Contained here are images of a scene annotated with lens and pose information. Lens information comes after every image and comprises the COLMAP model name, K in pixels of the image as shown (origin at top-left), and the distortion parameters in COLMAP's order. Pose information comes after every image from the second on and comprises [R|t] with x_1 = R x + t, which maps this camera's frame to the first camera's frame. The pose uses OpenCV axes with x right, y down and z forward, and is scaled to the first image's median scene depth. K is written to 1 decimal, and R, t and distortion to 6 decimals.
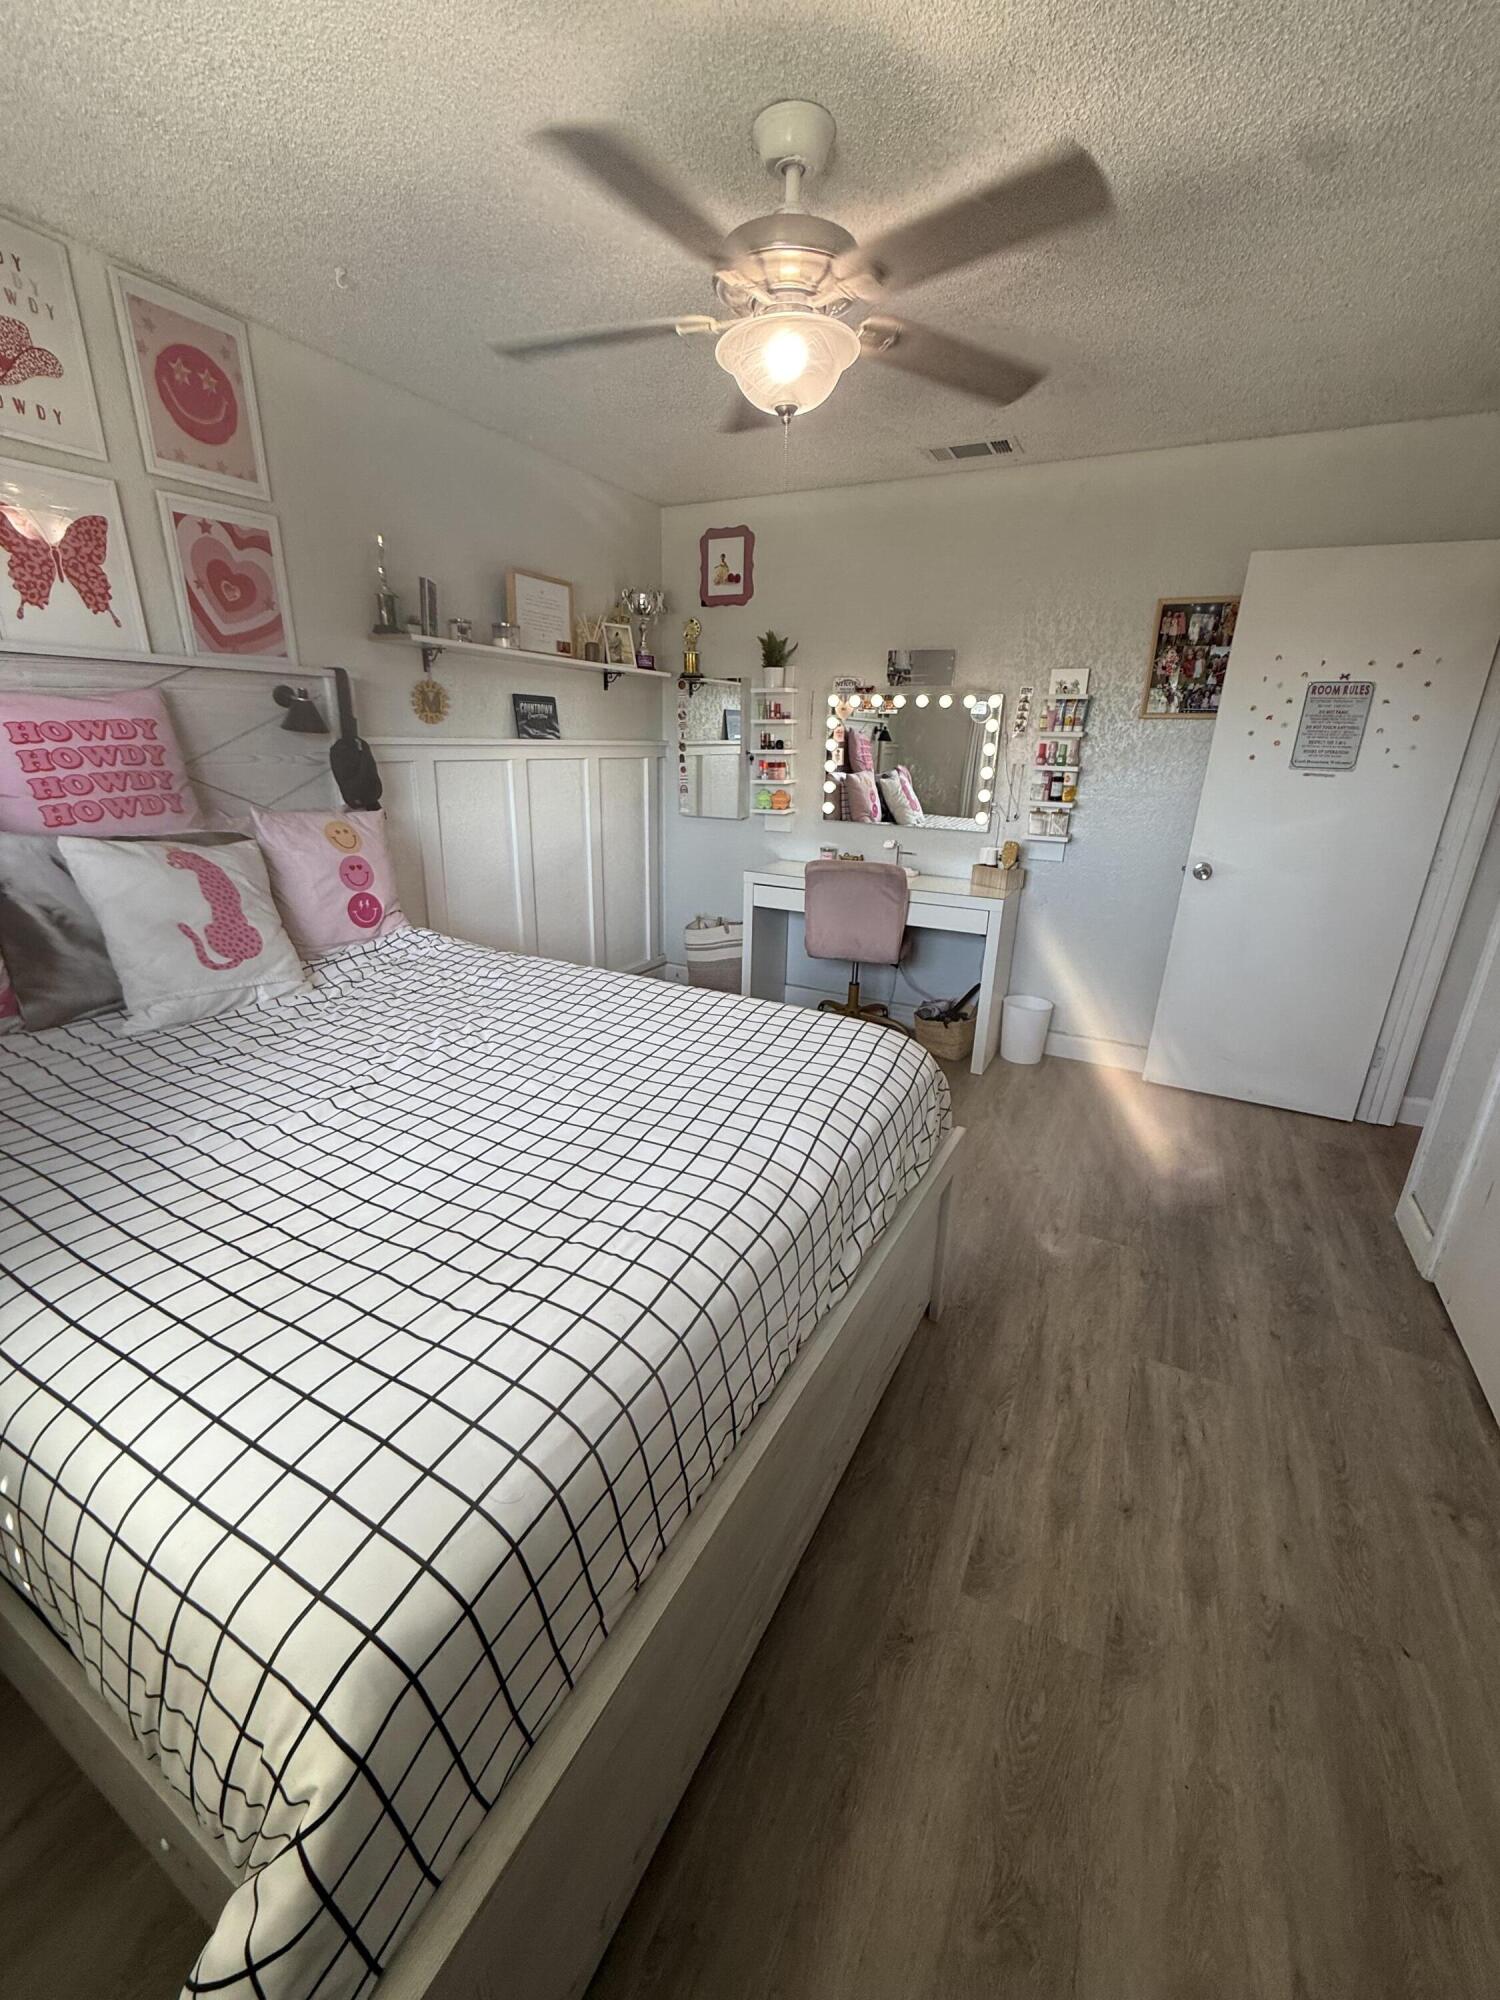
lens RADIAL K [[813.7, 0, 750.0], [0, 813.7, 1000.0], [0, 0, 1]] dist [-0.028410, 0.000372]
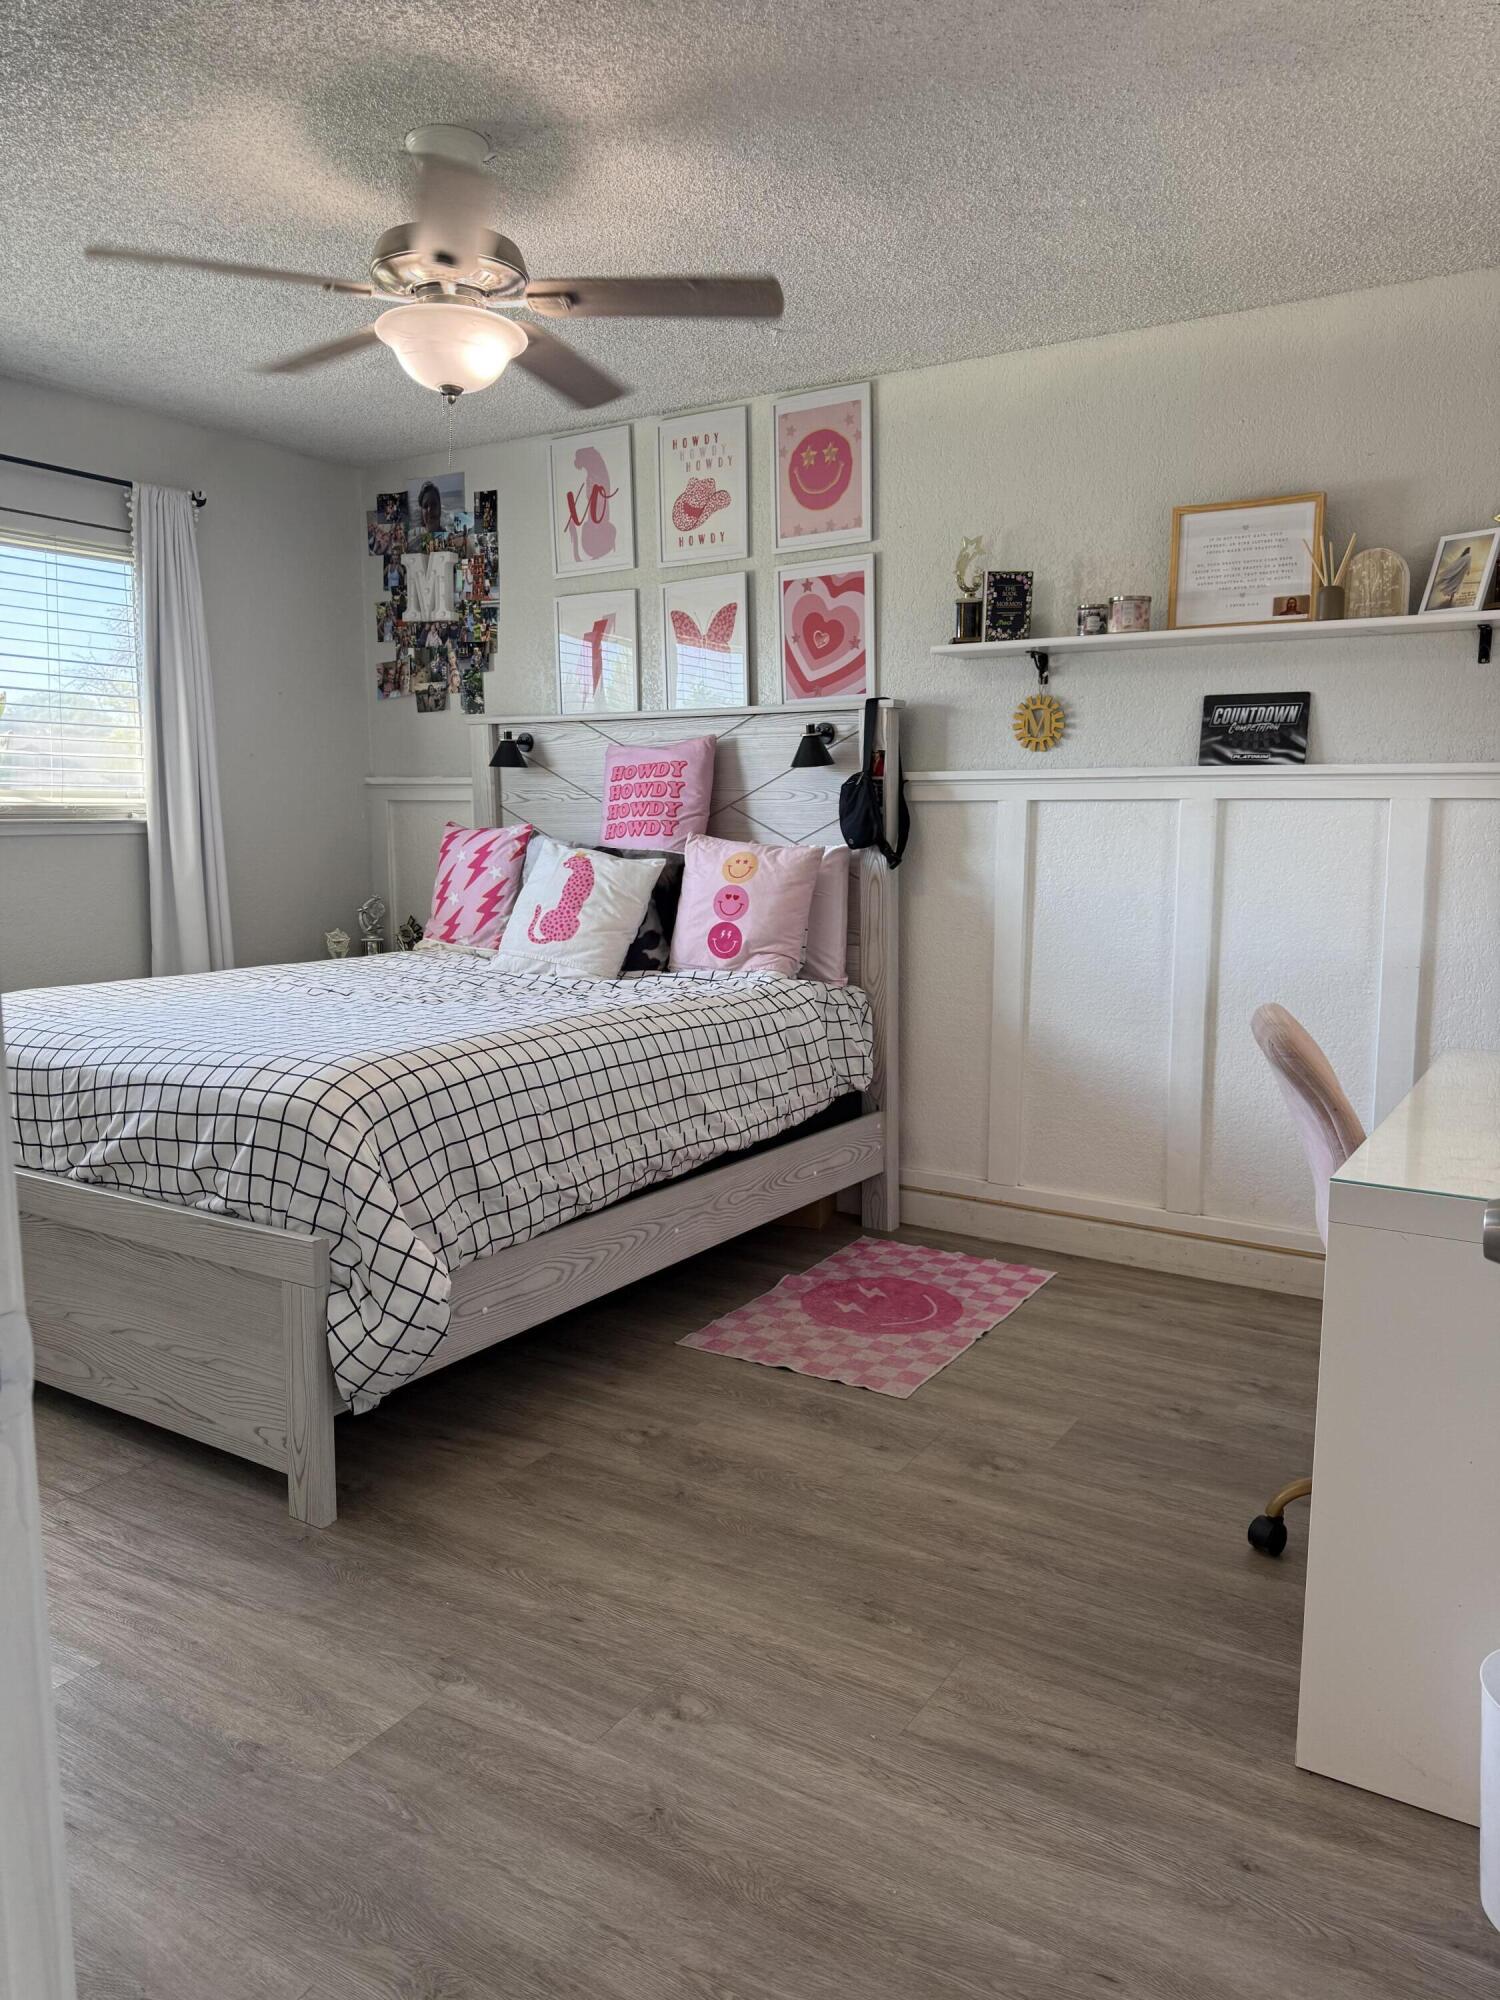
lens RADIAL K [[1414.4, 0, 750.0], [0, 1414.4, 1000.0], [0, 0, 1]] dist [0.001973, -0.001634]
pose [[-0.099201, 0.091195, -0.990880, 1.191948], [-0.312177, 0.942666, 0.118011, -0.250701], [0.944831, 0.321037, -0.065044, 1.152061]]
